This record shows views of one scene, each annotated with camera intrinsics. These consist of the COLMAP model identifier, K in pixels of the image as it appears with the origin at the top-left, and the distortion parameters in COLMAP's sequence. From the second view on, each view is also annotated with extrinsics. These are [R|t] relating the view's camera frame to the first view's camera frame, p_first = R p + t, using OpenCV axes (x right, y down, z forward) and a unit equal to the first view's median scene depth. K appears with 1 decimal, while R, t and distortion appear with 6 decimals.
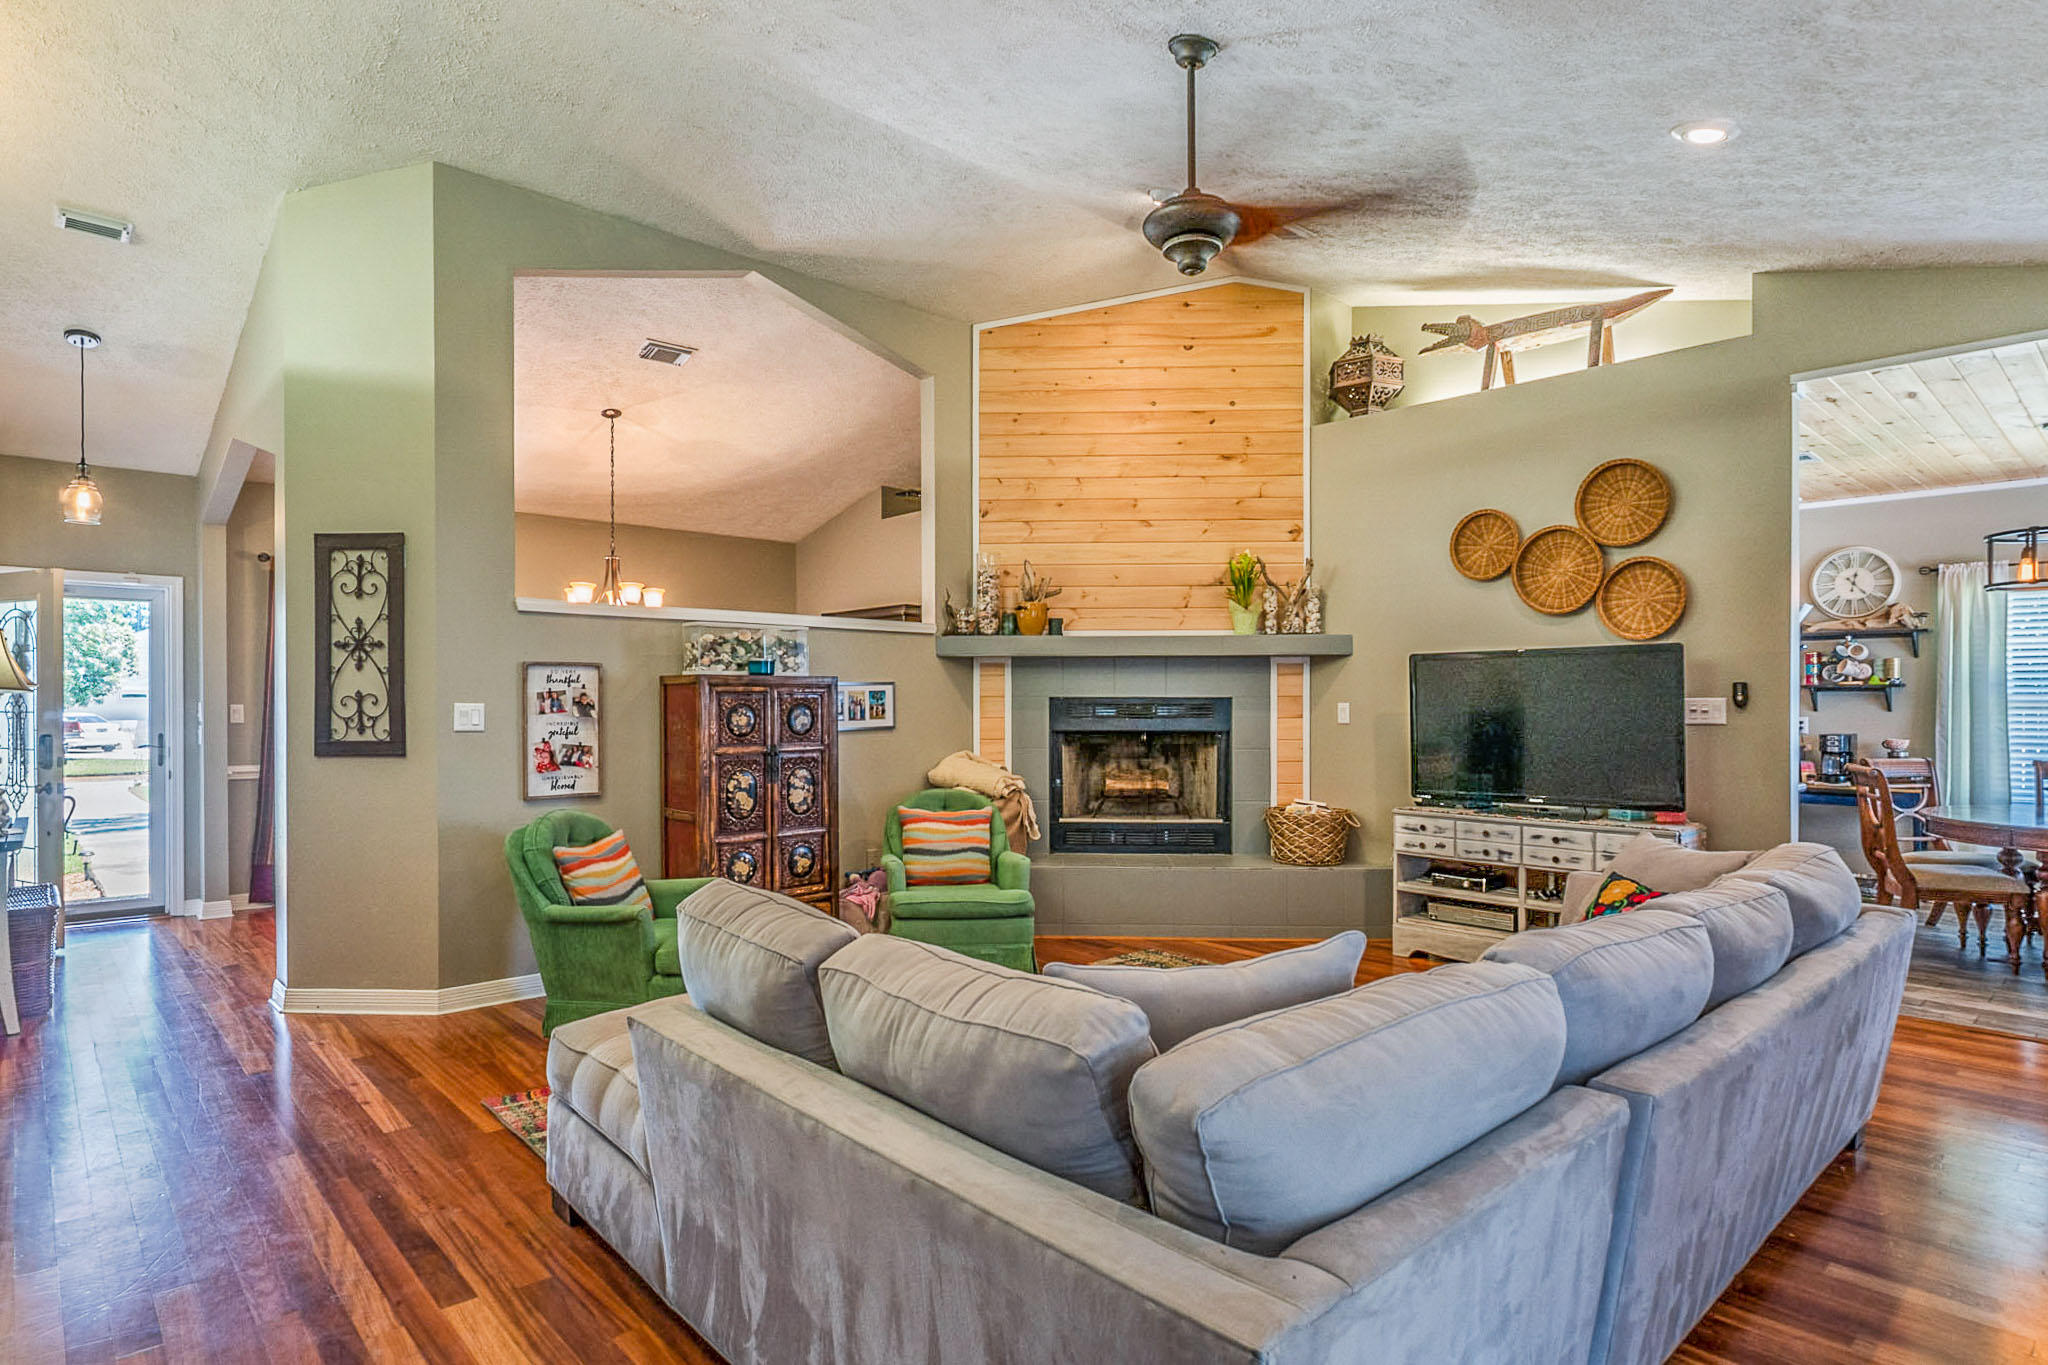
lens RADIAL K [[1100.8, 0, 1024.1], [0, 1100.8, 693.4], [0, 0, 1]] dist [-0.004579, -0.001079]
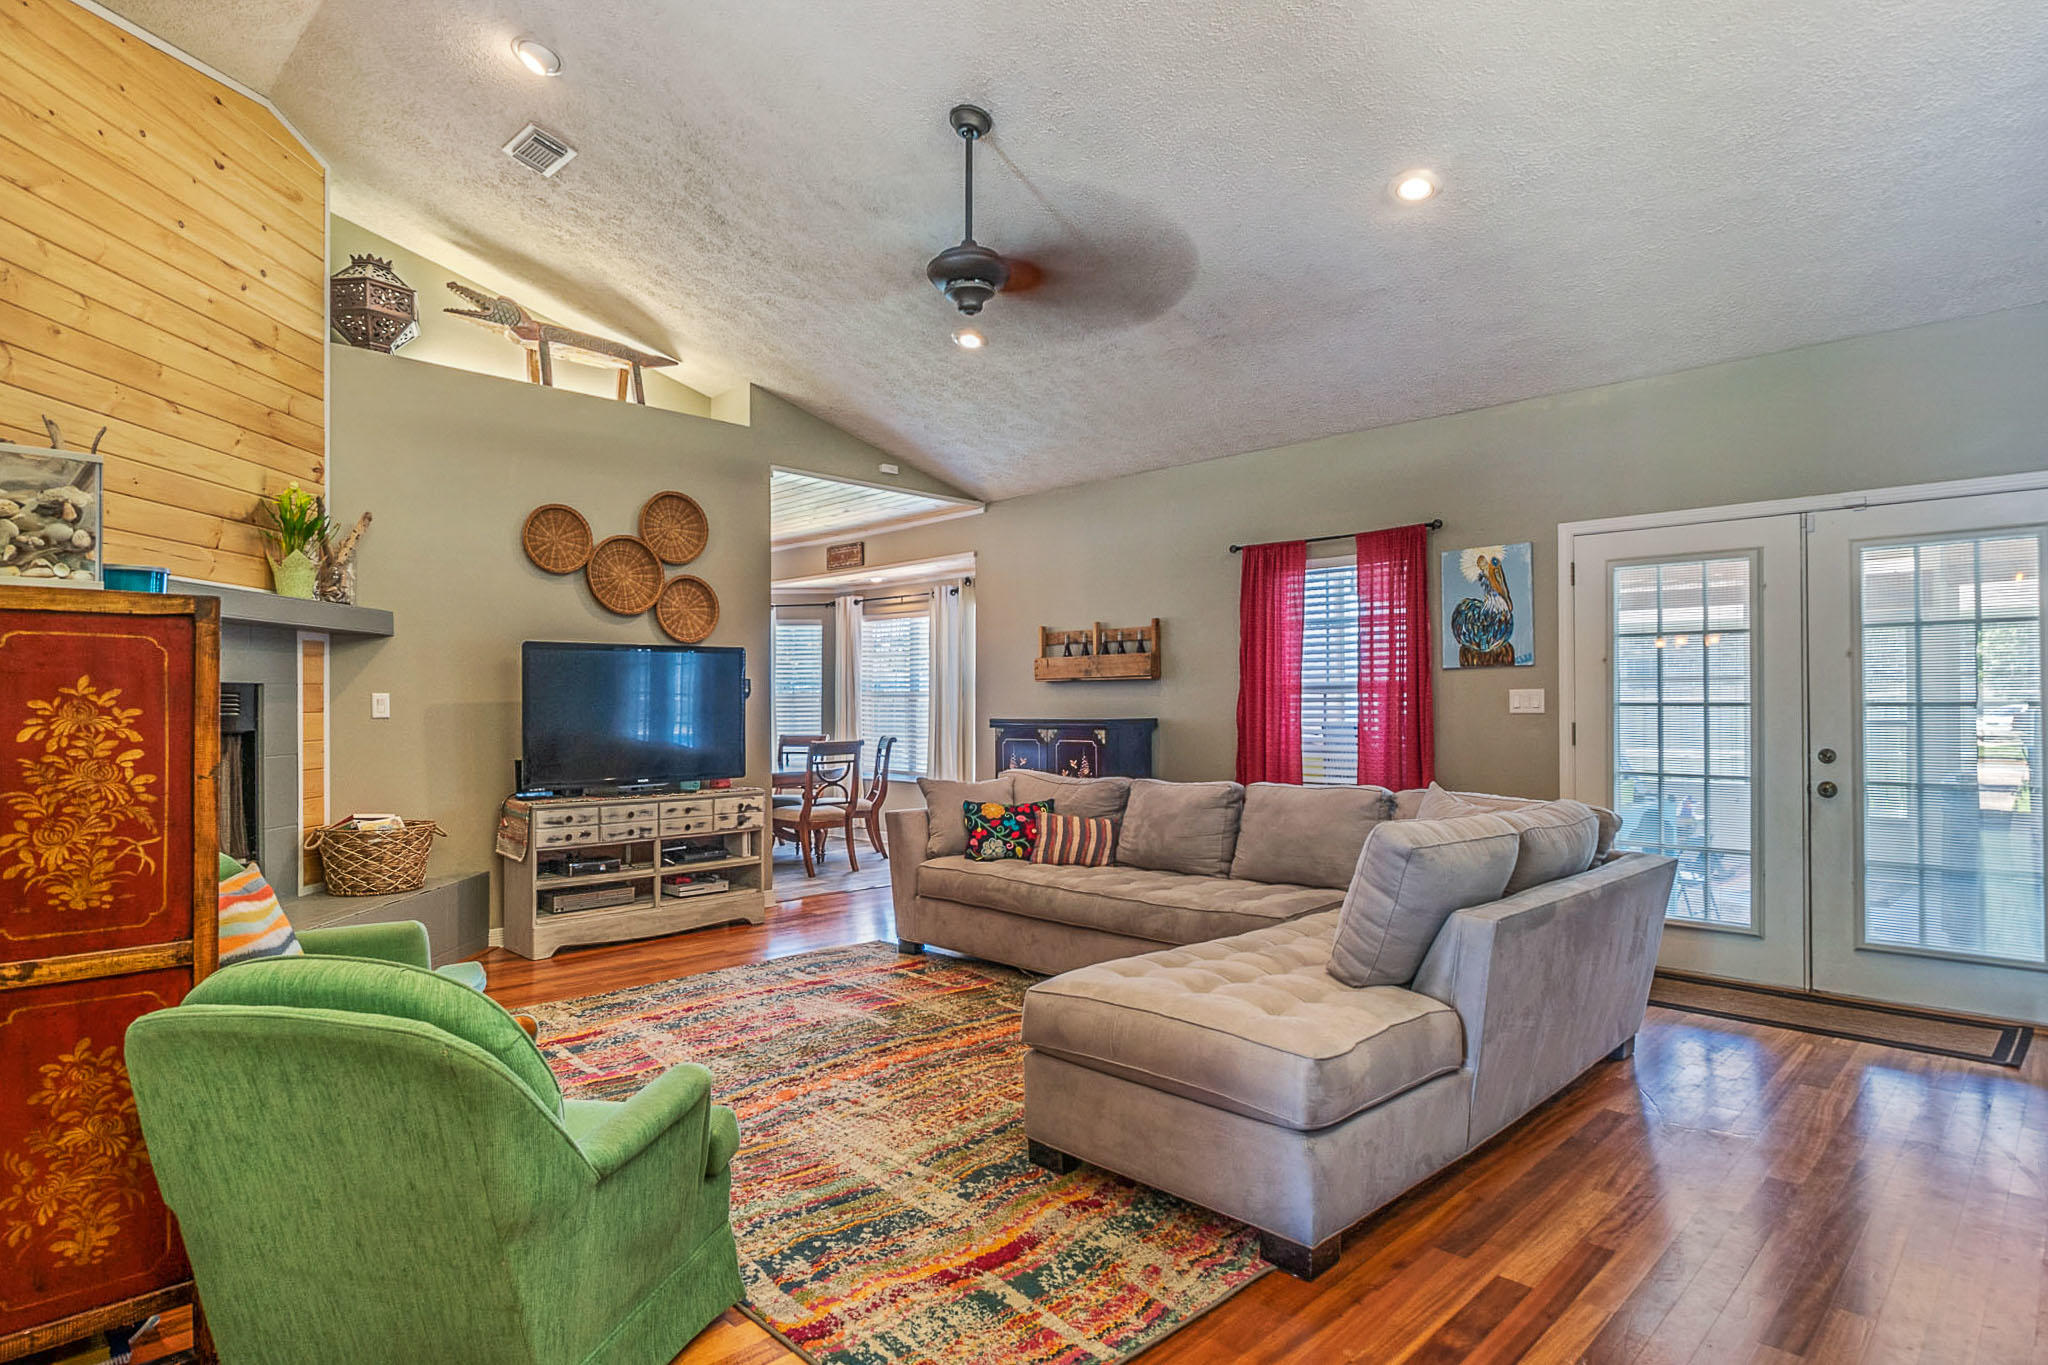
lens RADIAL K [[1092.9, 0, 1024.0], [0, 1092.9, 682.5], [0, 0, 1]] dist [-0.004840, -0.000667]
pose [[-0.045847, 0.020888, 0.998730, -0.618251], [-0.002026, 0.999777, -0.021003, 0.018972], [-0.998946, -0.002986, -0.045794, 0.621376]]
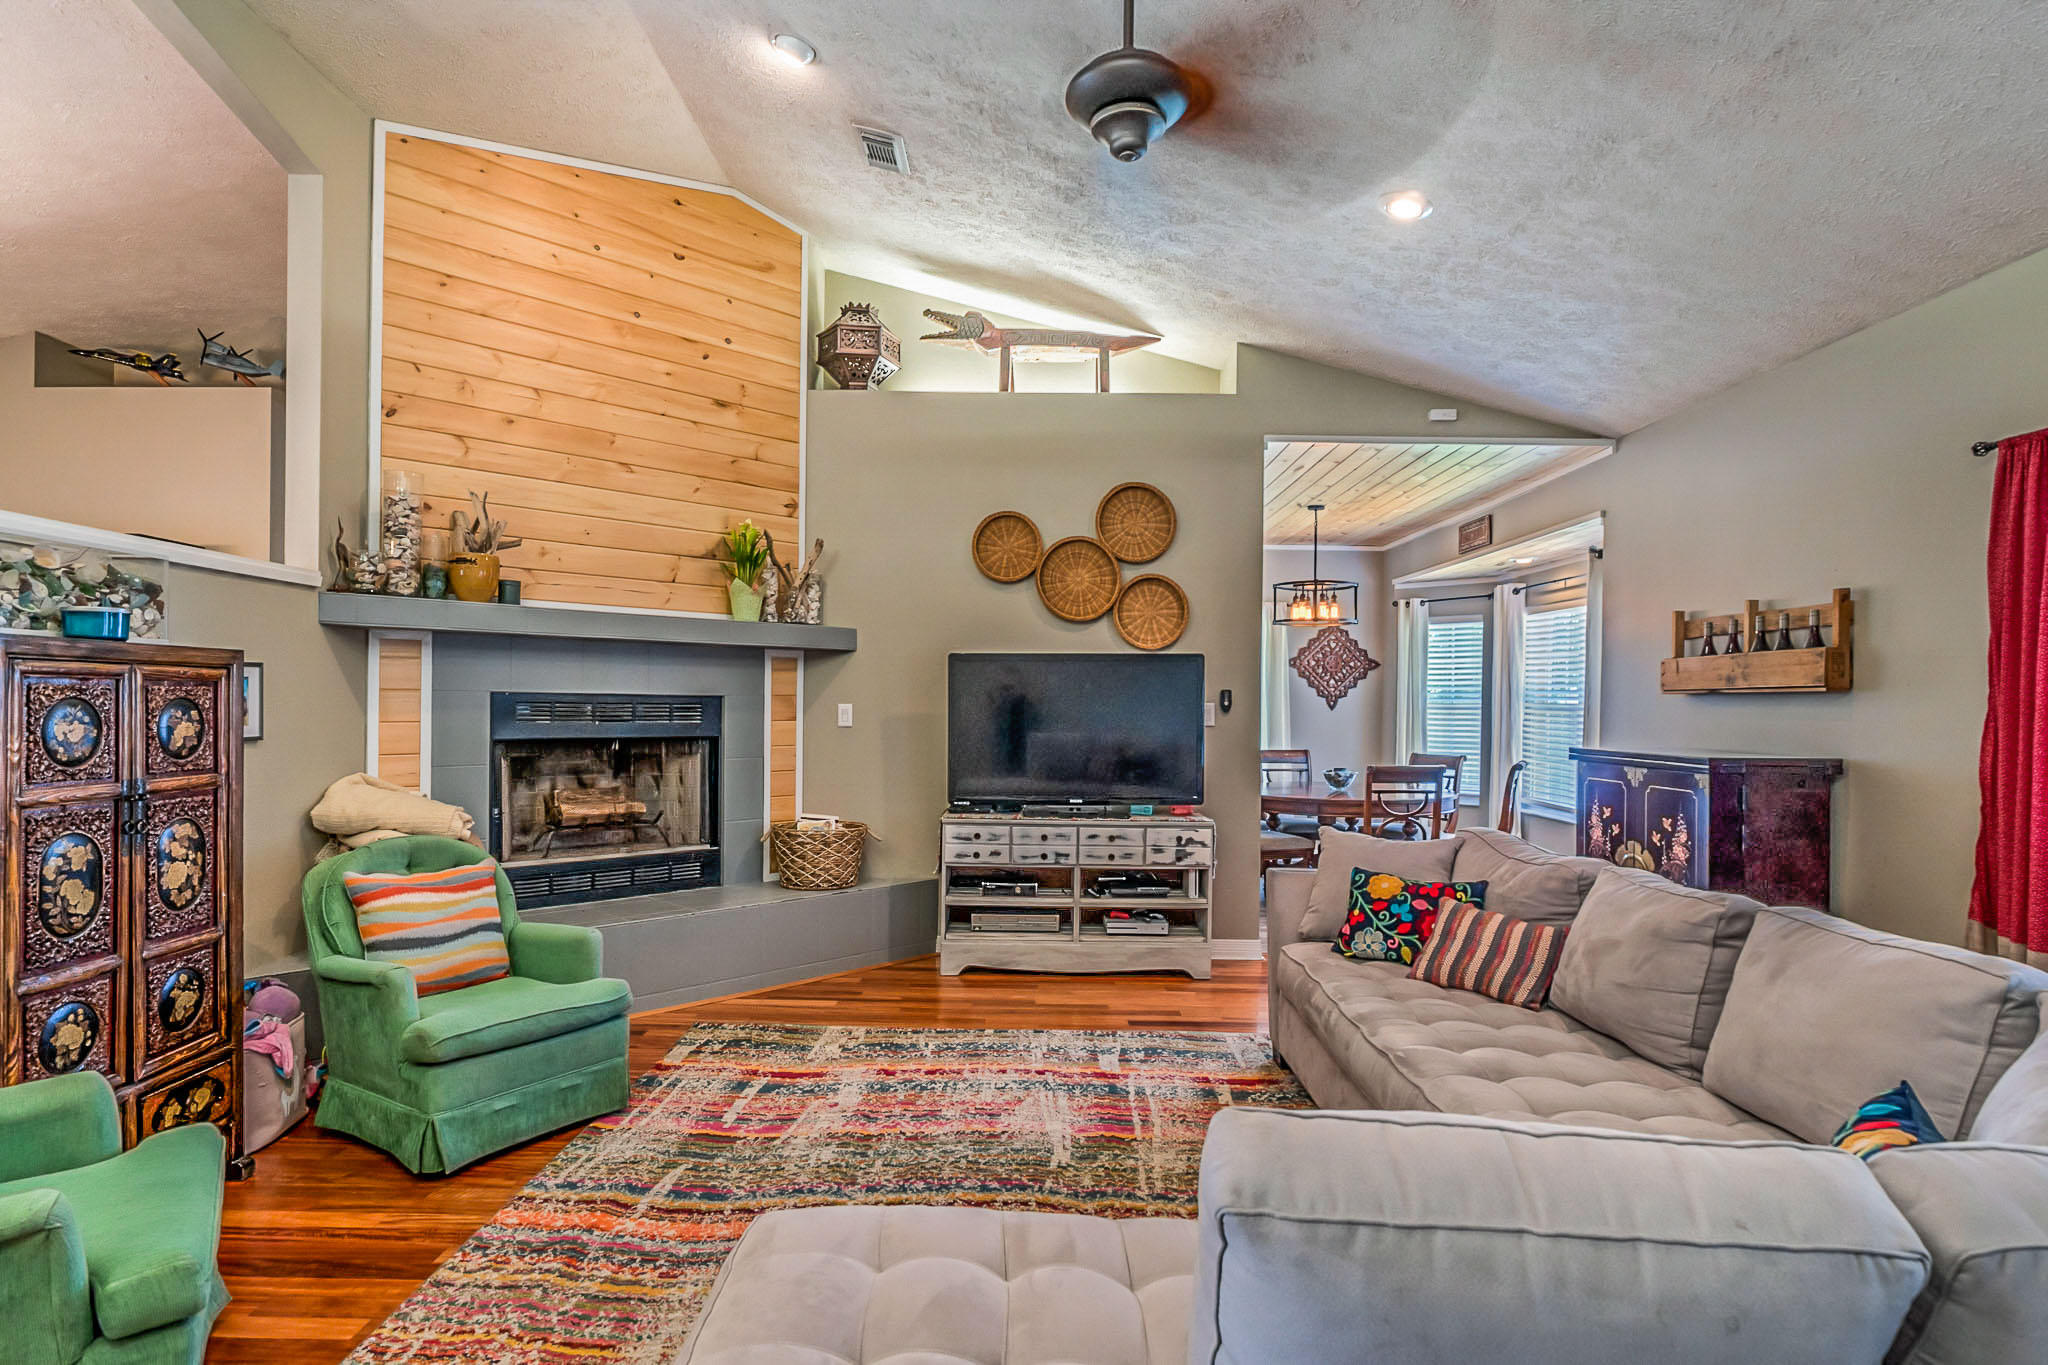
lens RADIAL K [[1062.8, 0, 1021.1], [0, 1062.8, 698.5], [0, 0, 1]] dist [-0.004120, -0.002130]
pose [[0.682258, 0.011768, 0.731017, -0.278154], [-0.016416, 0.999865, -0.000775, 0.002935], [-0.730927, -0.011471, 0.682359, 0.336518]]
